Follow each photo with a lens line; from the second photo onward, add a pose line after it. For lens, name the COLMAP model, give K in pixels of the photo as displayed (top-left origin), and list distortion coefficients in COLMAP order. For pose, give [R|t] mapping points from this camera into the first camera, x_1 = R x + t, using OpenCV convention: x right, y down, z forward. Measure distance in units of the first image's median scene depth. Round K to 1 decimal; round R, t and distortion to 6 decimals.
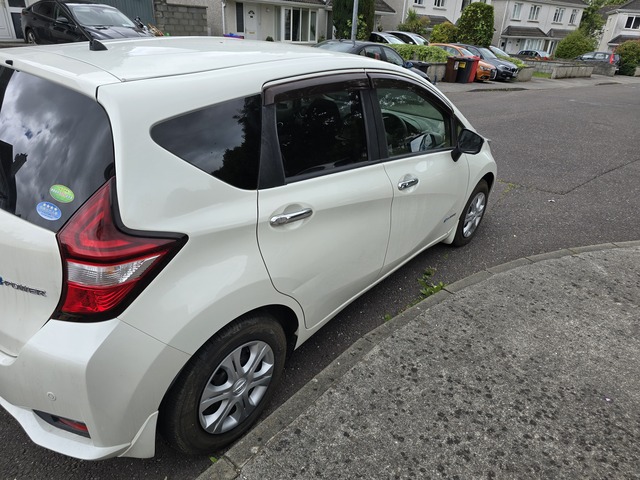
lens RADIAL K [[433.6, 0, 320.0], [0, 433.6, 240.0], [0, 0, 1]] dist [0.027973, -0.029008]
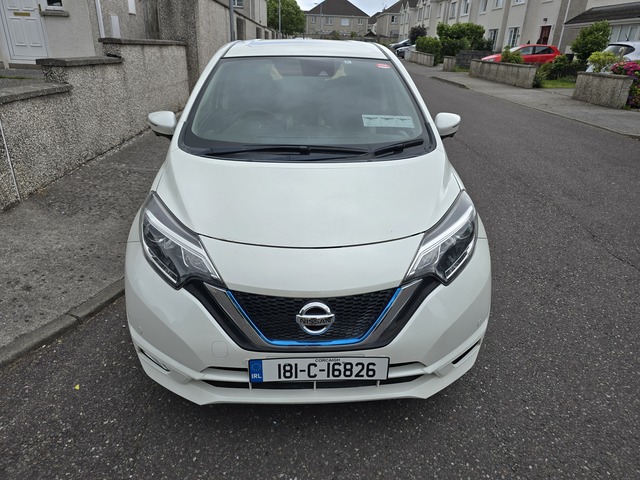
lens RADIAL K [[433.6, 0, 320.0], [0, 433.6, 240.0], [0, 0, 1]] dist [0.027973, -0.029008]
pose [[-0.751225, 0.185999, -0.633297, 0.876943], [-0.368768, 0.677485, 0.636415, -0.936019], [0.547422, 0.711630, -0.440353, 2.101548]]
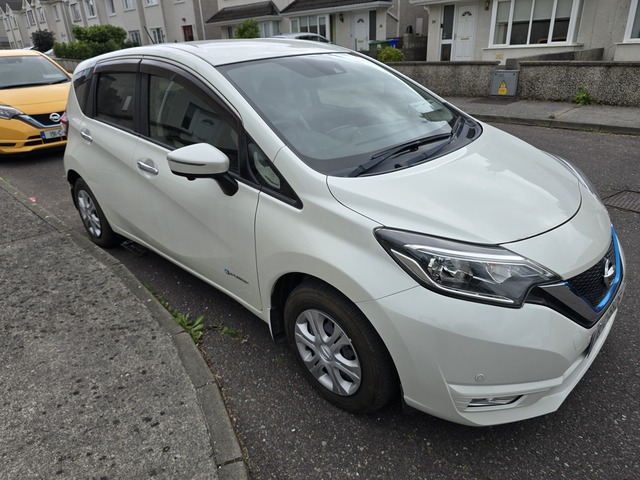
lens RADIAL K [[433.6, 0, 320.0], [0, 433.6, 240.0], [0, 0, 1]] dist [0.027973, -0.029008]
pose [[-0.091683, 0.346687, -0.933489, 1.206072], [-0.427470, 0.832965, 0.351338, -0.533083], [0.899368, 0.431251, 0.071829, 1.376181]]
